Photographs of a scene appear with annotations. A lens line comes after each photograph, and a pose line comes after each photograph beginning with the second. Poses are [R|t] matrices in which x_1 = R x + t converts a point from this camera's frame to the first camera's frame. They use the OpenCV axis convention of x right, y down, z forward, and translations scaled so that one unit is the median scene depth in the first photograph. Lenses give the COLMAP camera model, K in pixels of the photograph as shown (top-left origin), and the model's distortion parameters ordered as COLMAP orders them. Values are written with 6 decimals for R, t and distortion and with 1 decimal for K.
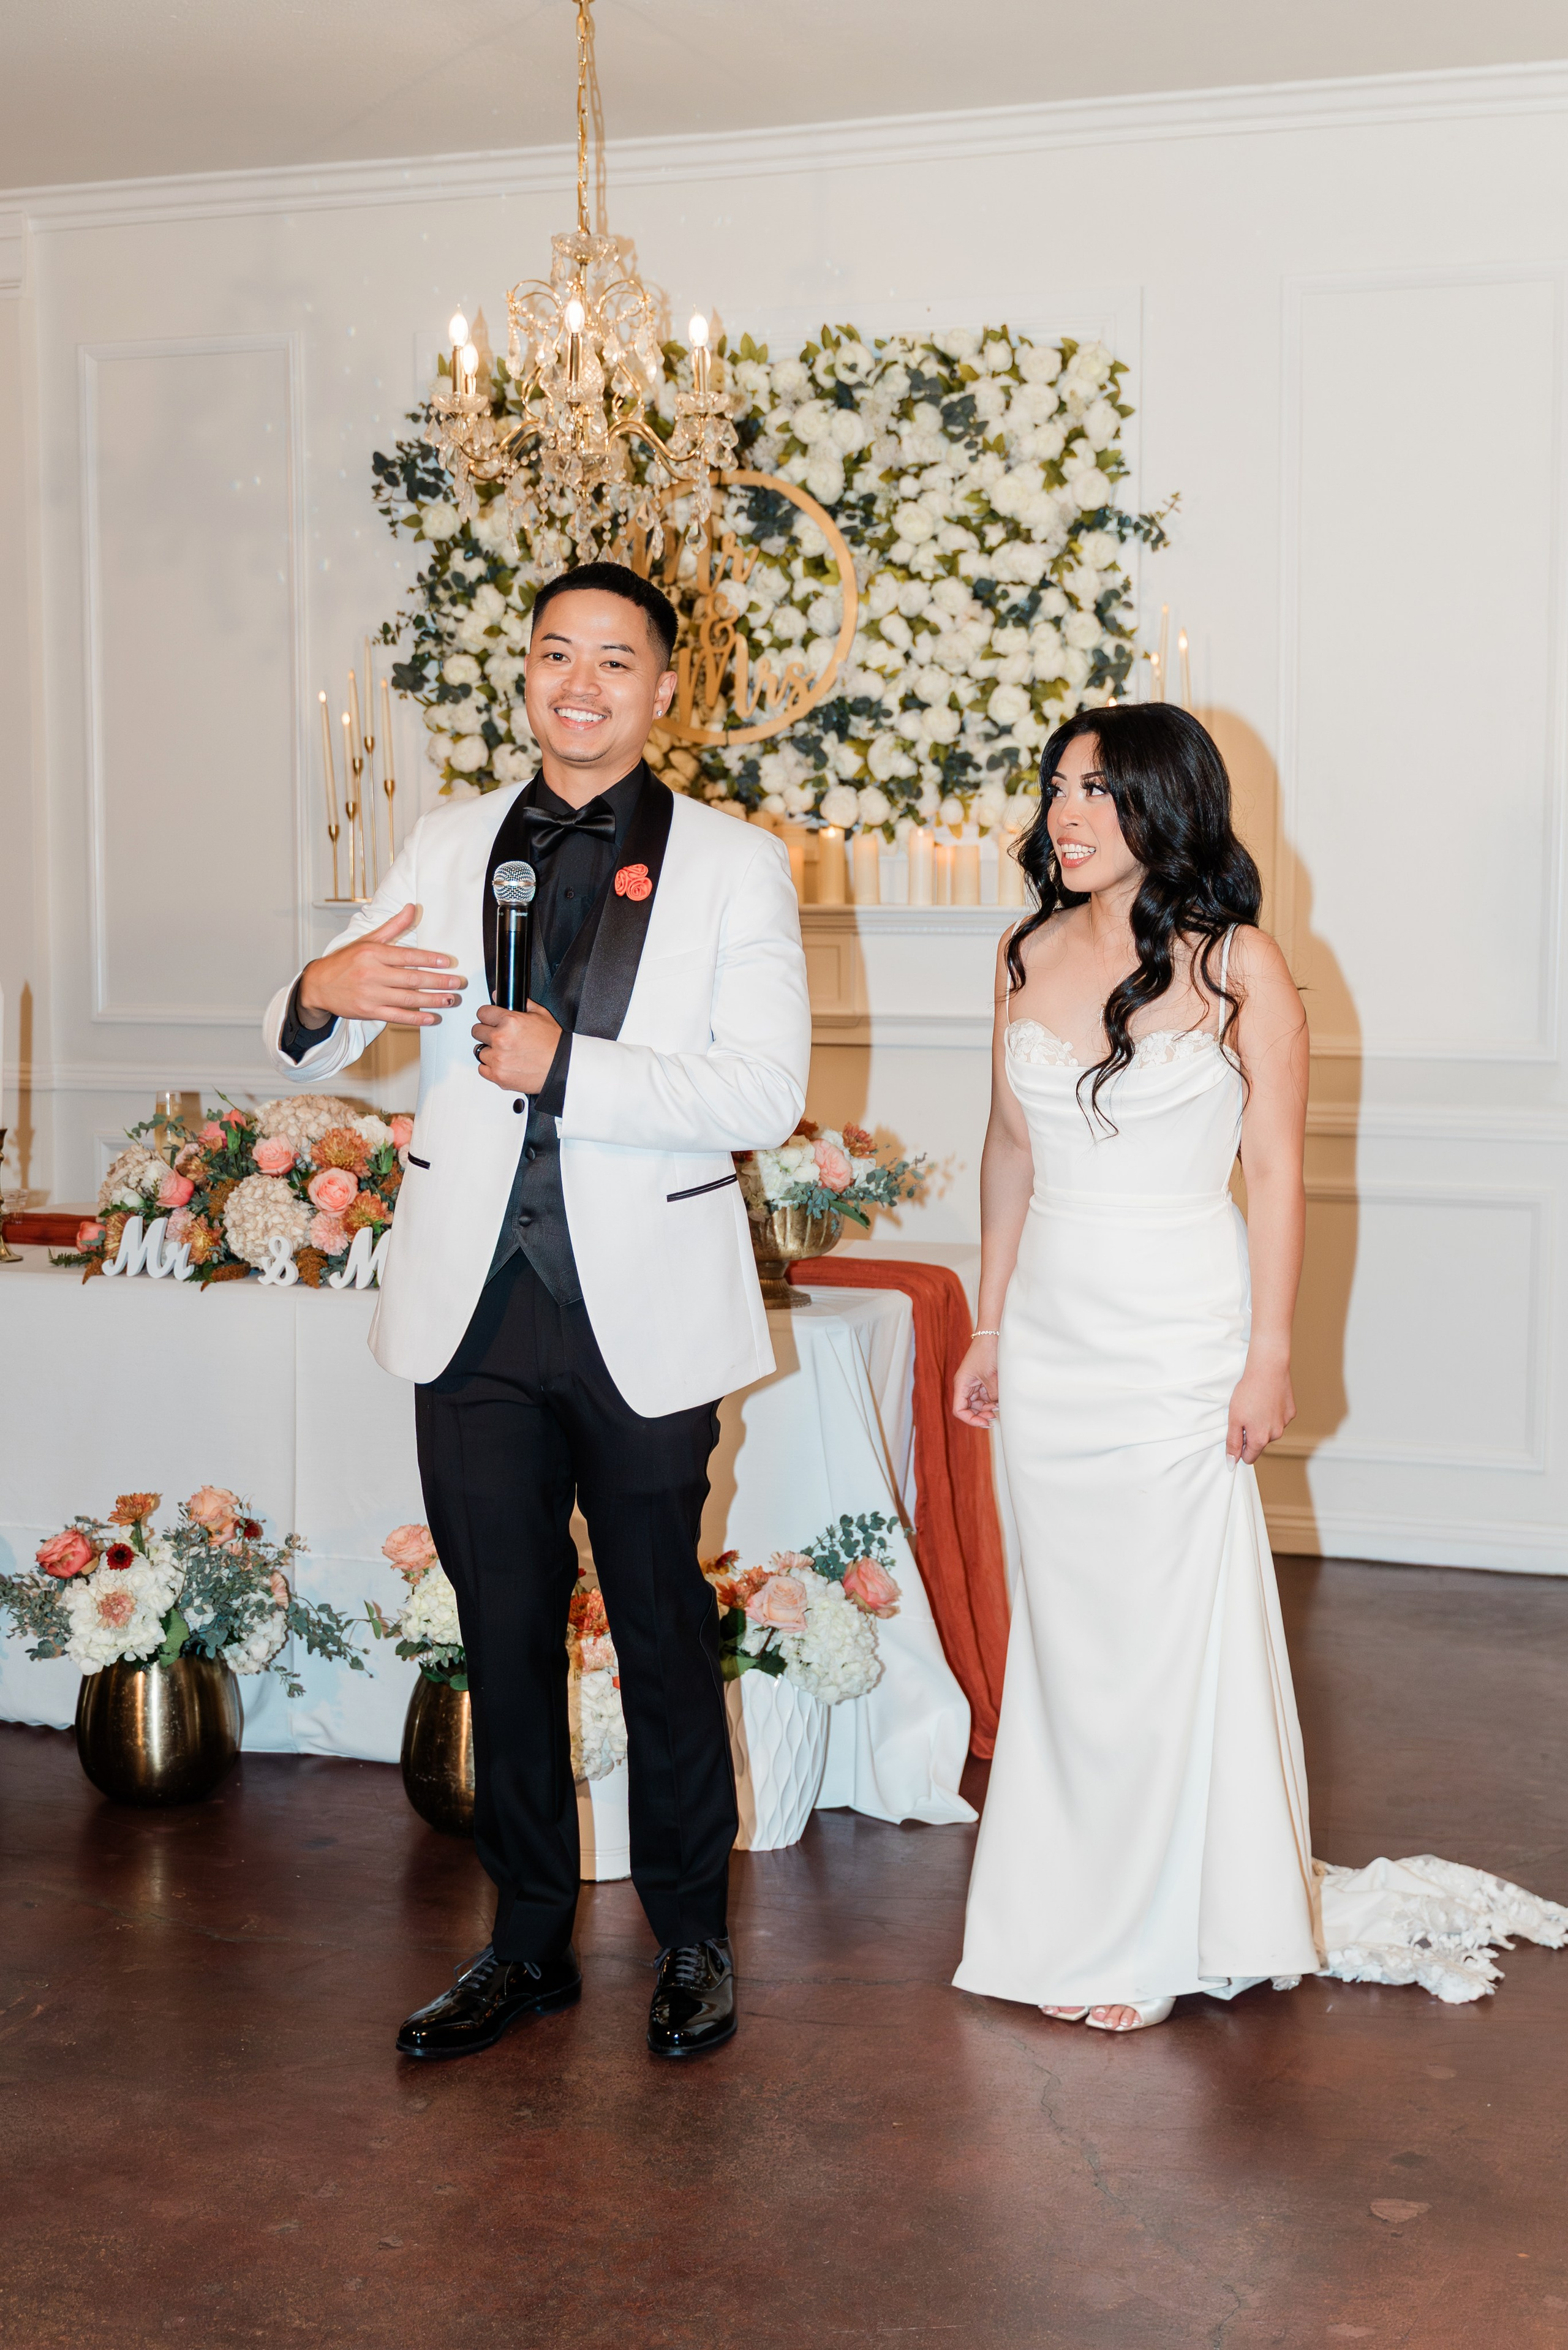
lens RADIAL K [[3048.3, 0, 759.6], [0, 3048.3, 1162.2], [0, 0, 1]] dist [-0.000512, 0.000000]
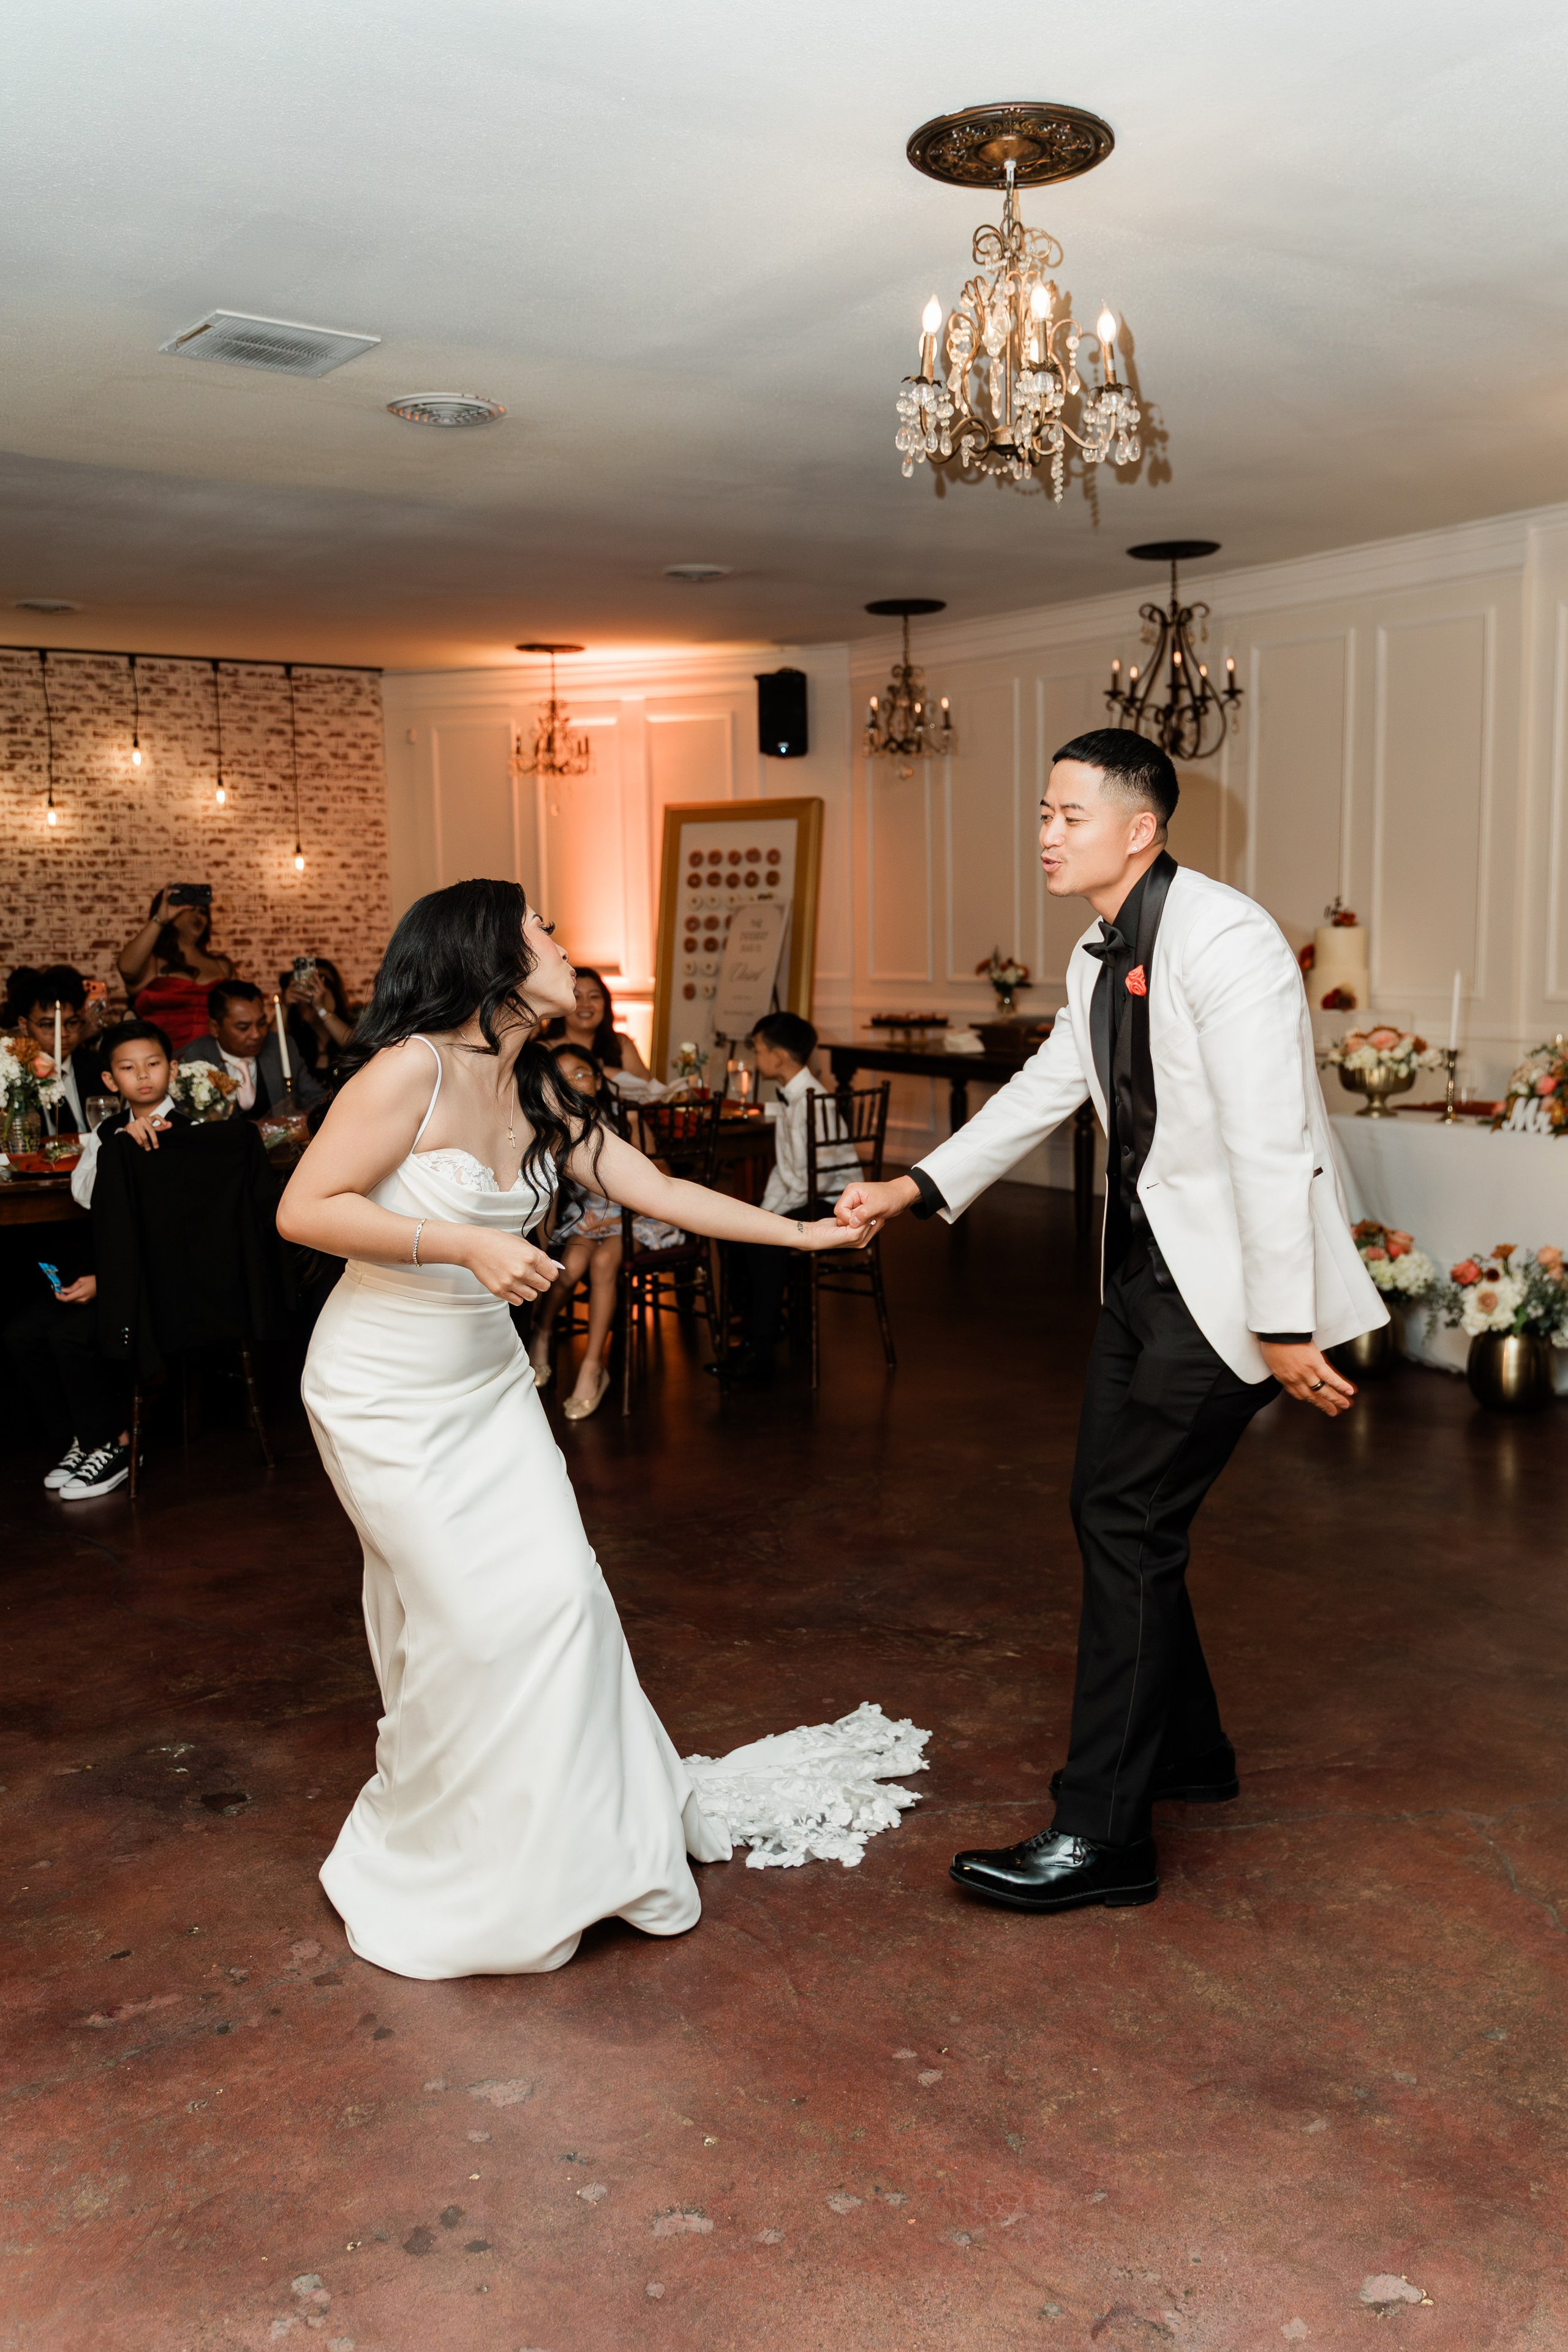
lens RADIAL K [[2028.1, 0, 824.7], [0, 2028.1, 1164.1], [0, 0, 1]] dist [0.006581, -0.004960]
pose [[0.823295, 0.054465, -0.564994, 0.109560], [-0.040689, 0.998488, 0.036964, 0.022950], [0.566153, -0.007443, 0.824266, -0.186127]]
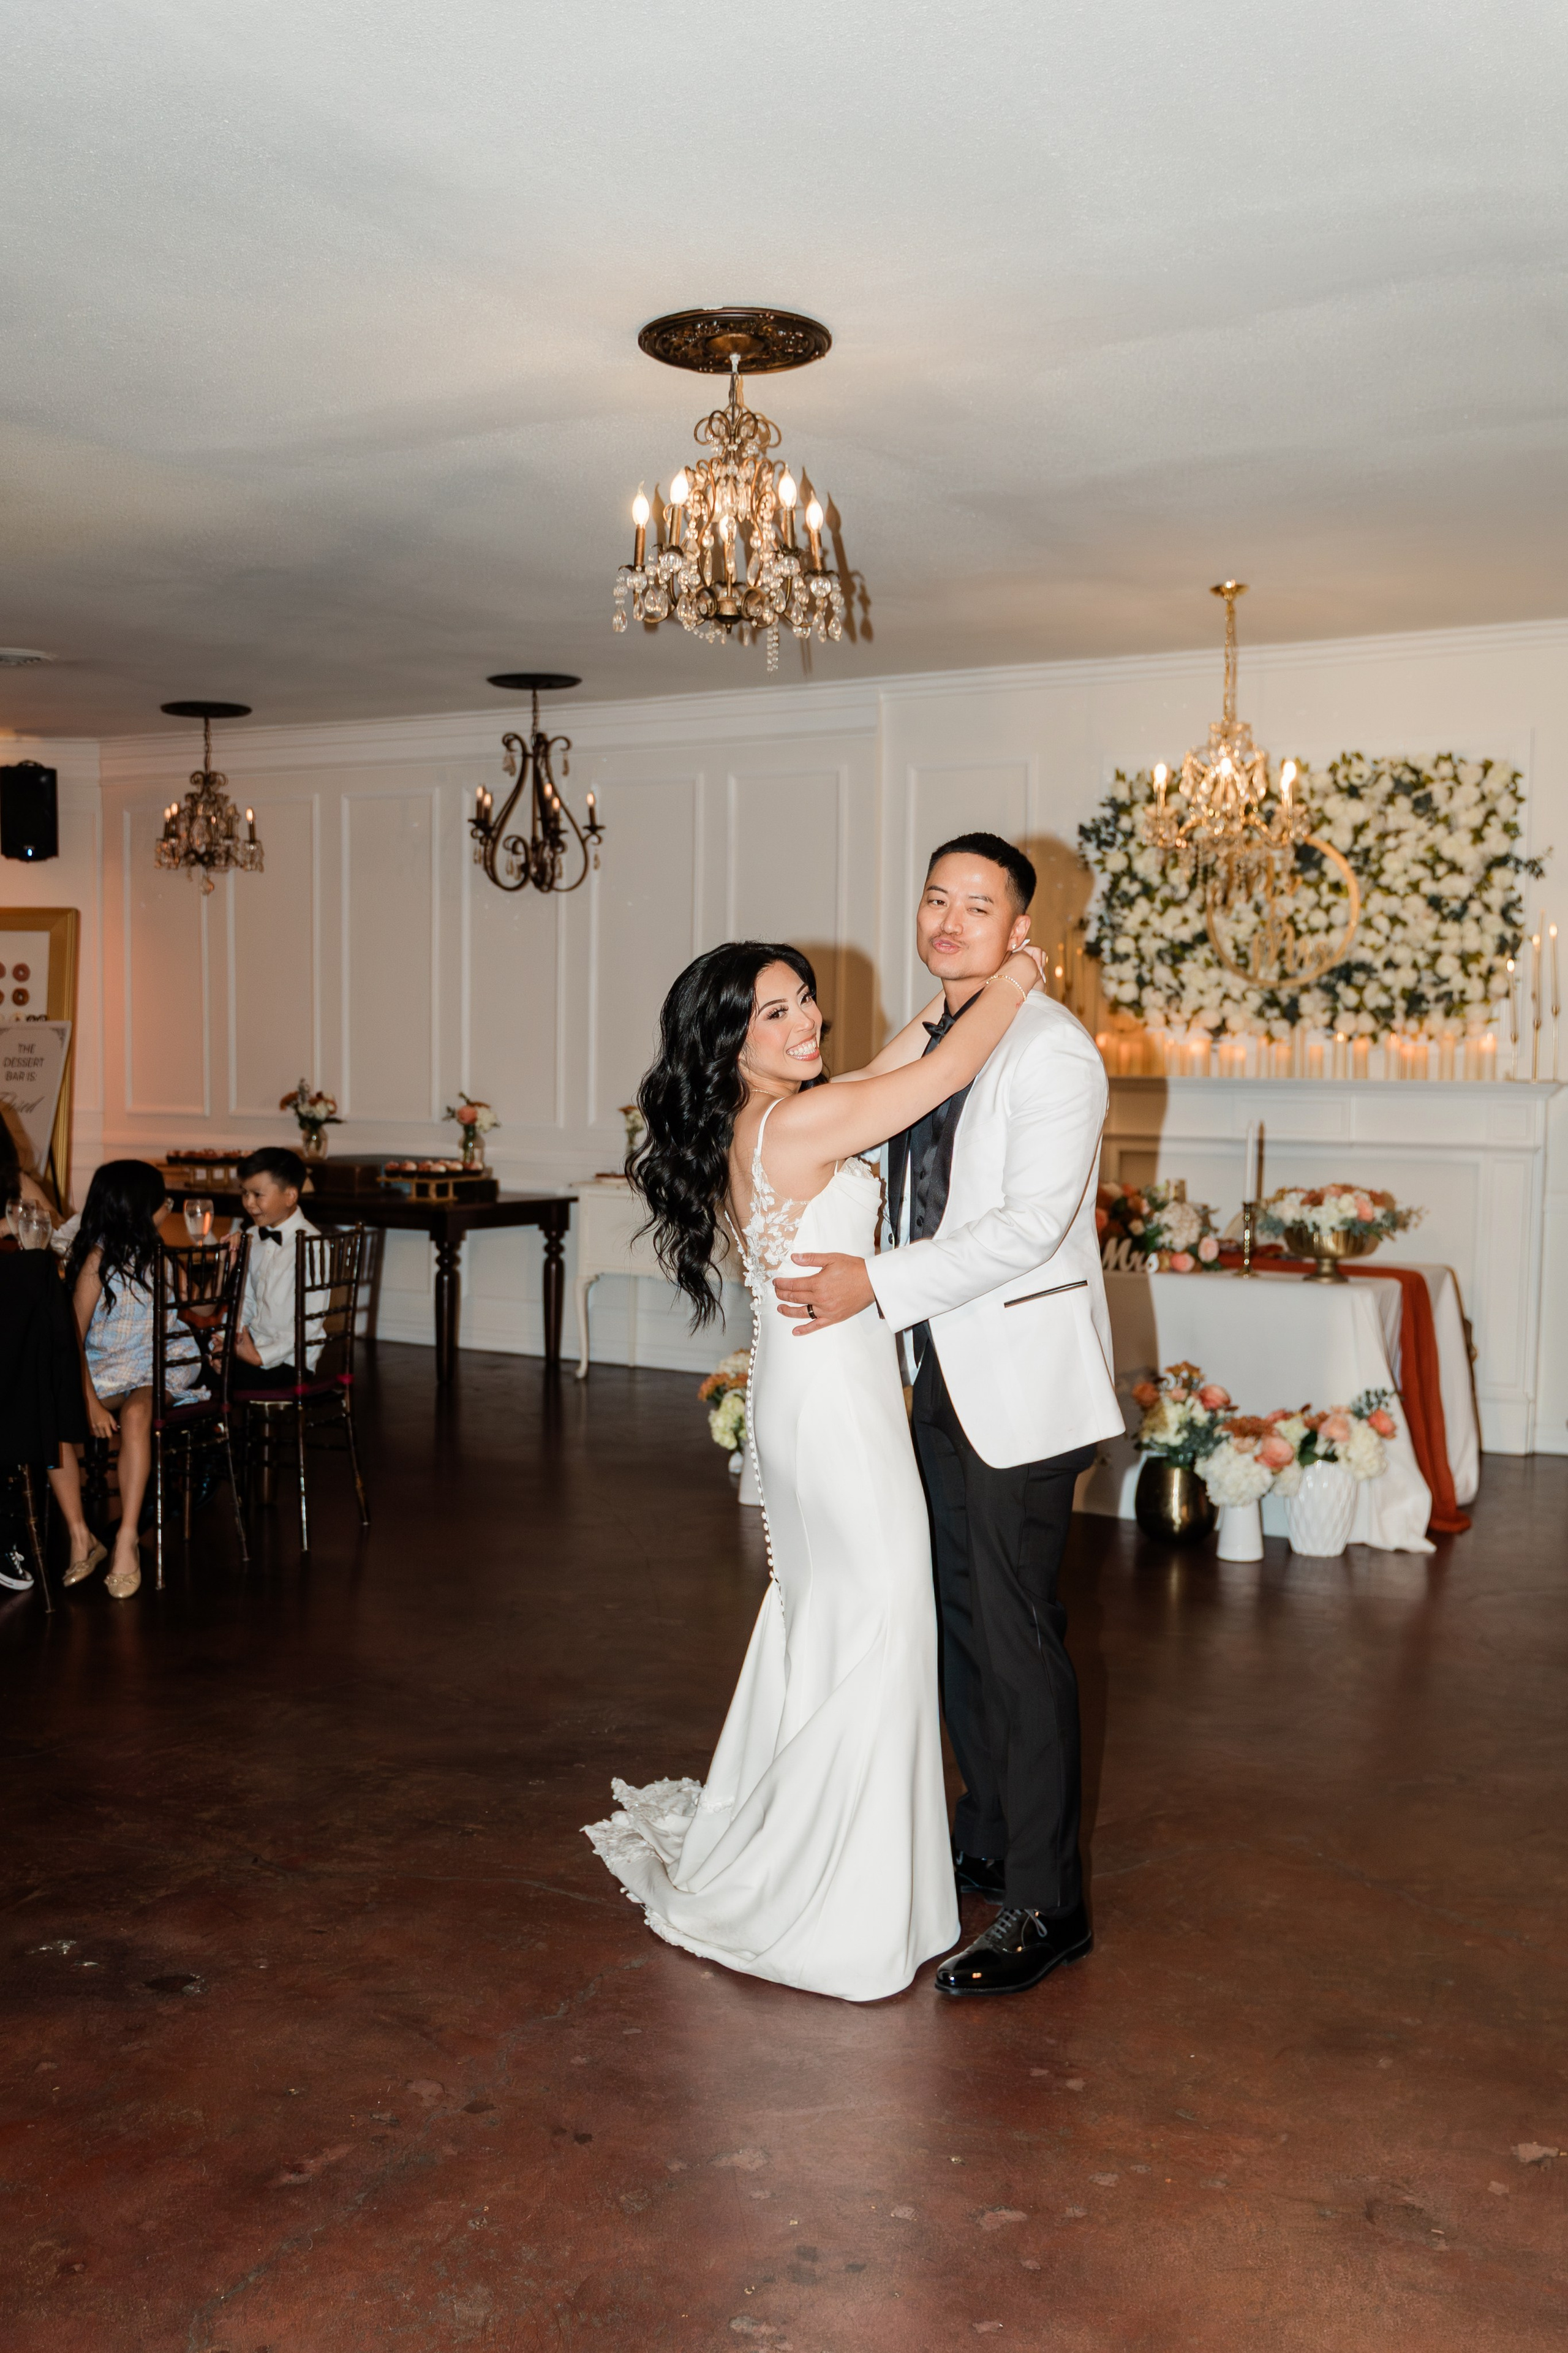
lens RADIAL K [[2258.9, 0, 760.4], [0, 2258.9, 1217.3], [0, 0, 1]] dist [0.009921, 0.000000]
pose [[0.982154, 0.022071, -0.186777, -0.061780], [-0.026676, 0.999398, -0.022175, 0.034805], [0.186175, 0.026762, 0.982152, -0.356557]]
